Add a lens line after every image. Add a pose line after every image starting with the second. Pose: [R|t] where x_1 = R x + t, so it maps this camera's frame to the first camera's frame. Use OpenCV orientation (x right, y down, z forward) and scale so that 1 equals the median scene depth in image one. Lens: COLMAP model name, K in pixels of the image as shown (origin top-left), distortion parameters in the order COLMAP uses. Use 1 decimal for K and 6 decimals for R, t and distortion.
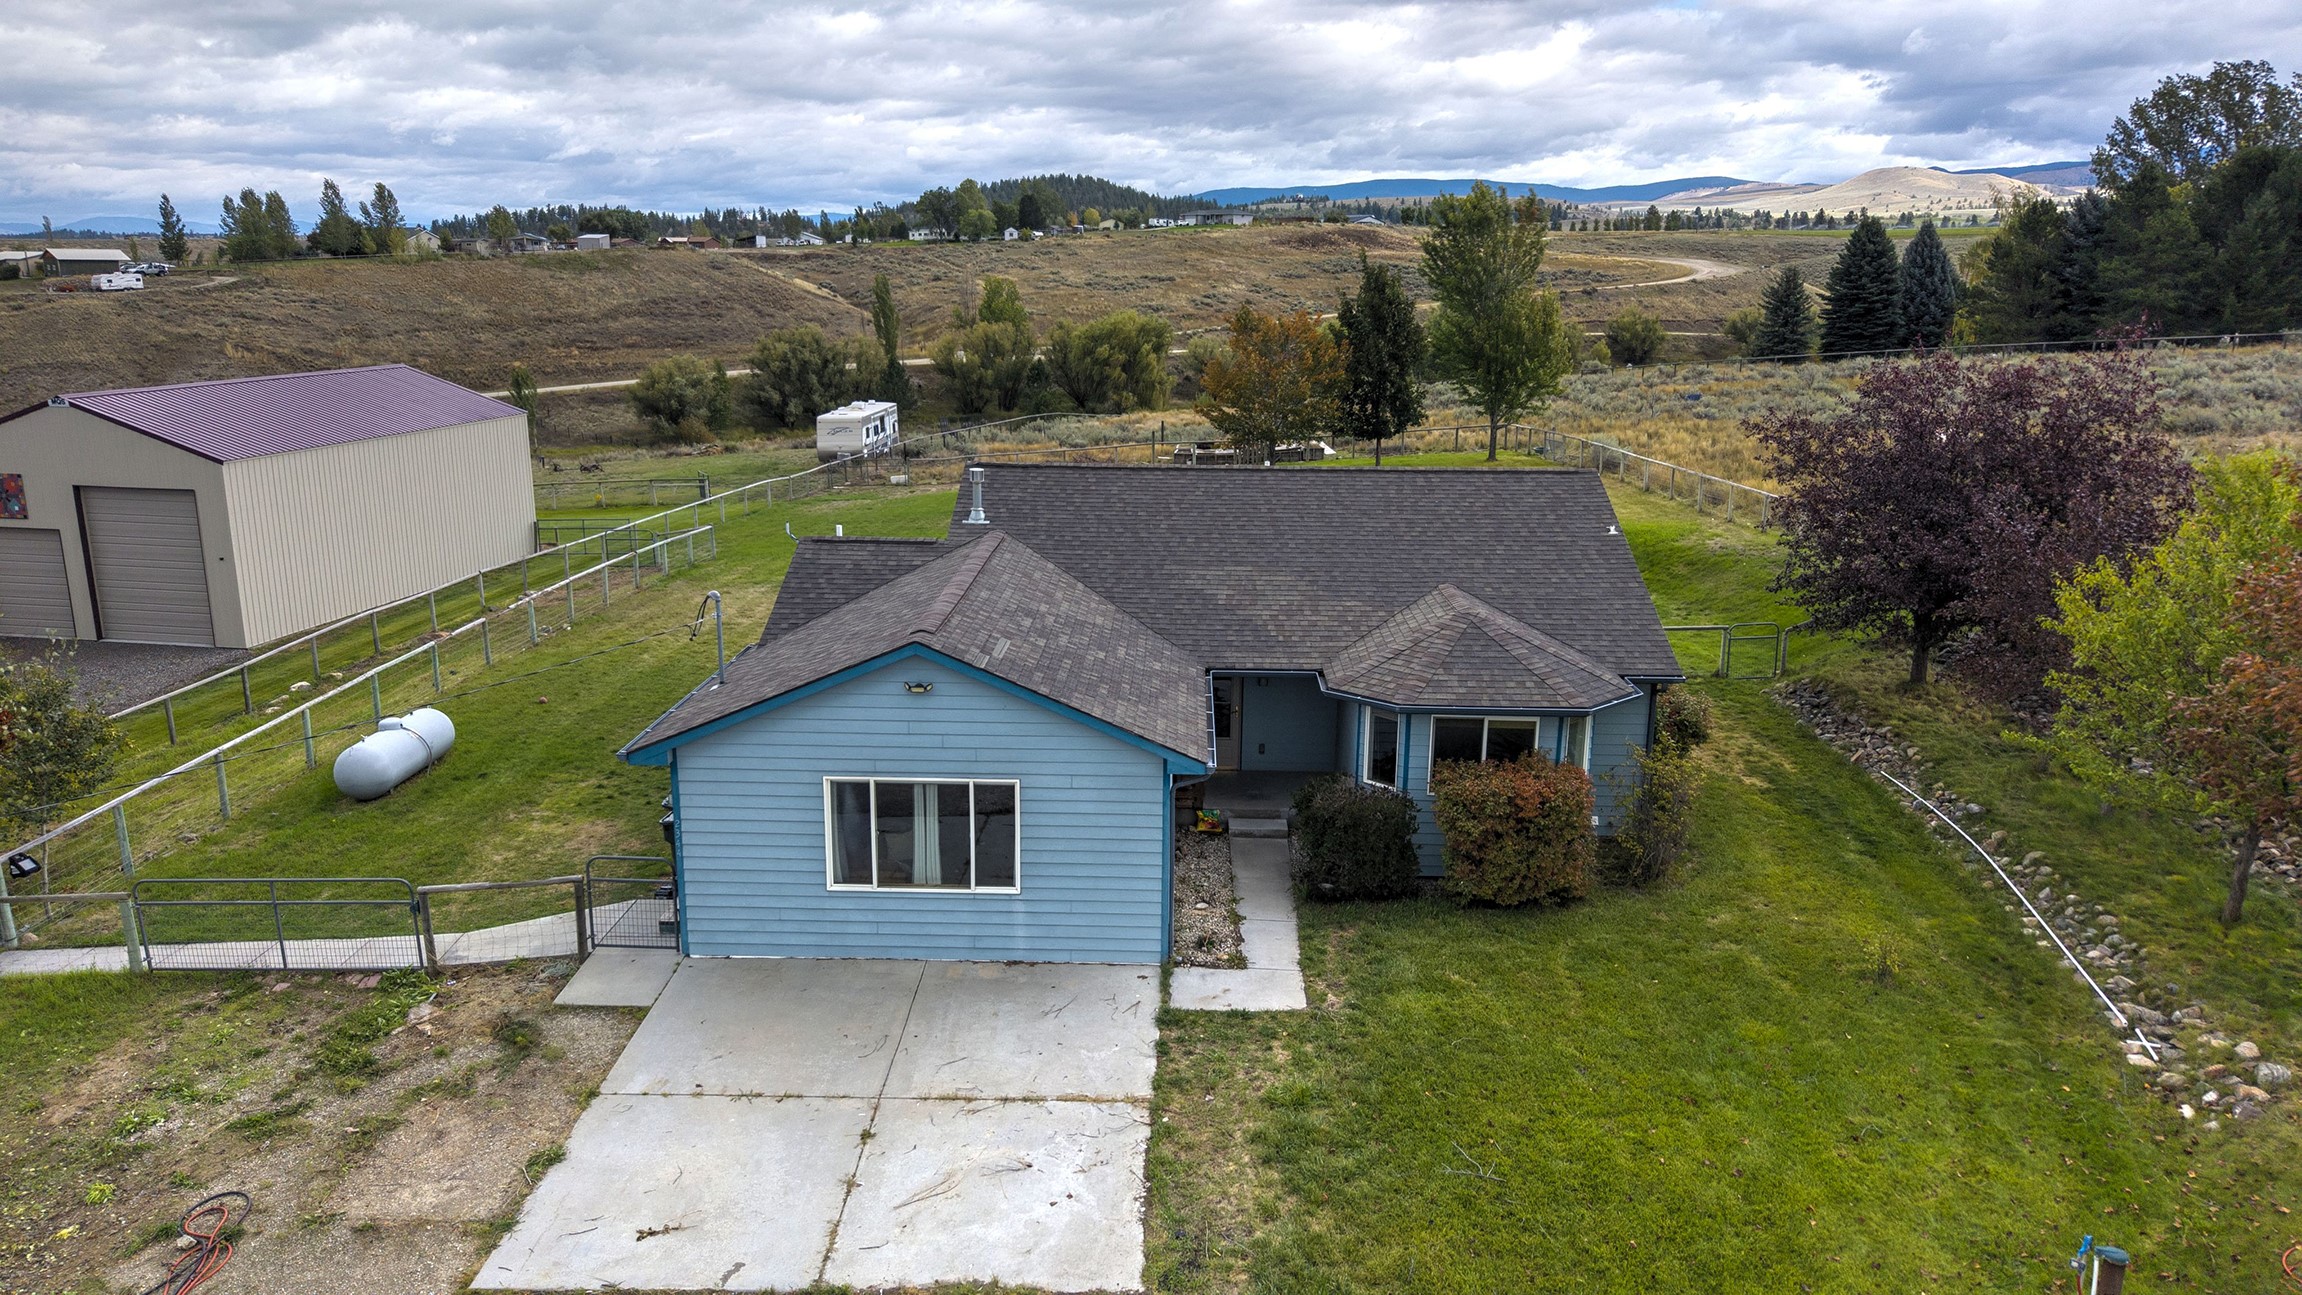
lens RADIAL K [[1556.6, 0, 1150.1], [0, 1556.6, 655.2], [0, 0, 1]] dist [0.020669, -0.025748]
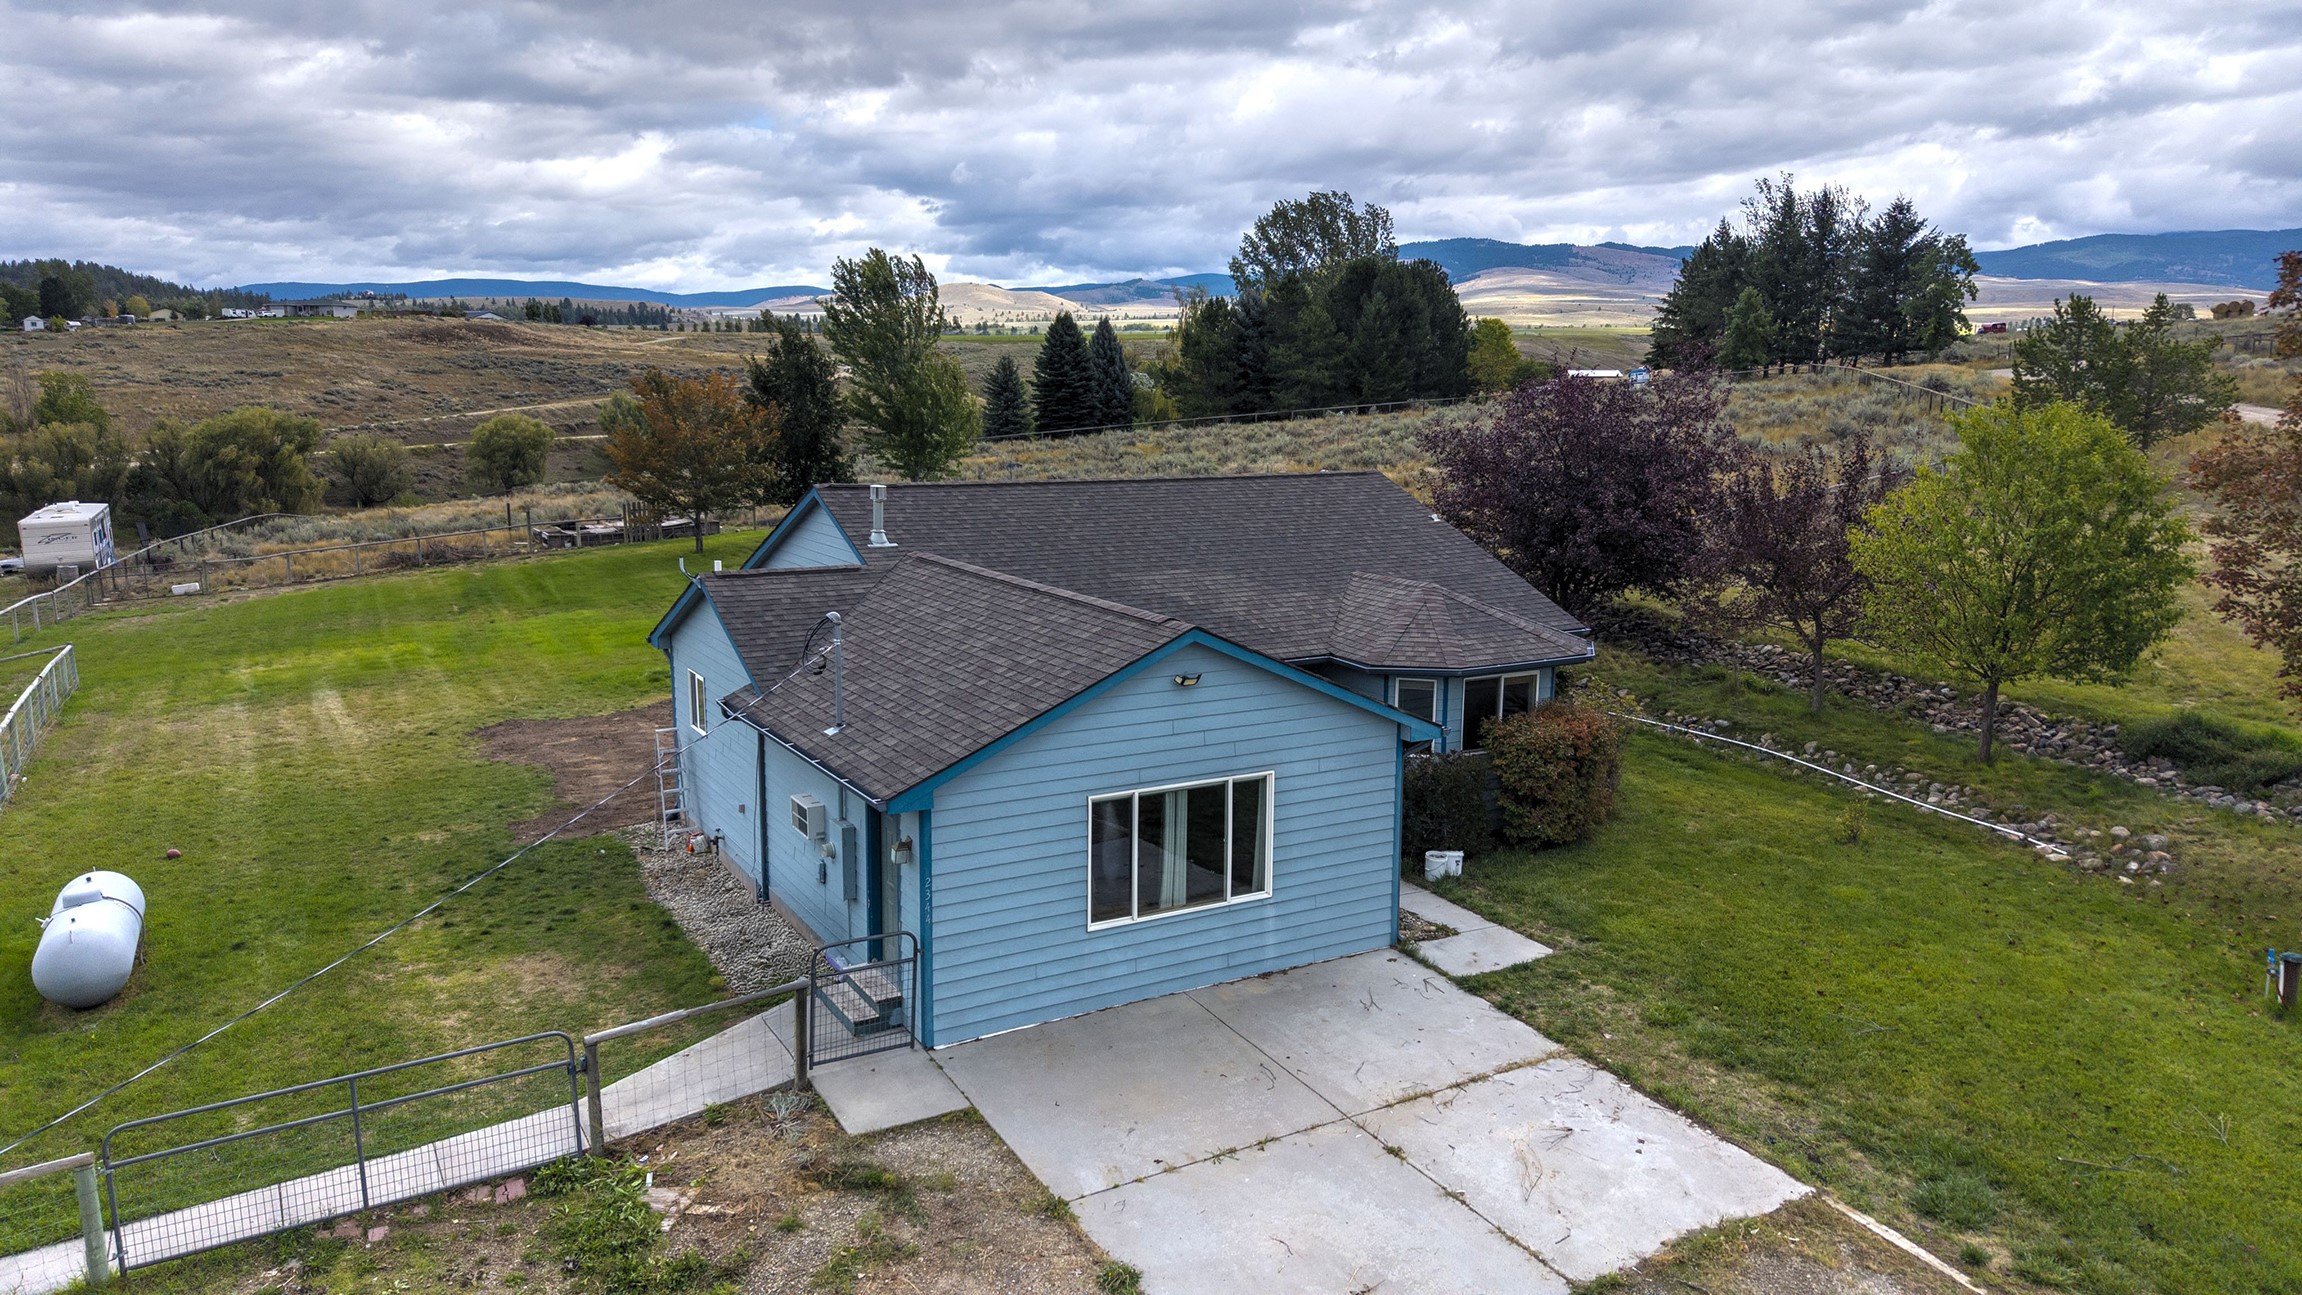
lens RADIAL K [[1556.6, 0, 1167.3], [0, 1556.6, 622.2], [0, 0, 1]] dist [0.020669, -0.025748]
pose [[0.847553, -0.085313, 0.523809, -0.434573], [0.128949, 0.990521, -0.047322, 0.019682], [-0.514807, 0.107653, 0.850520, 0.162609]]
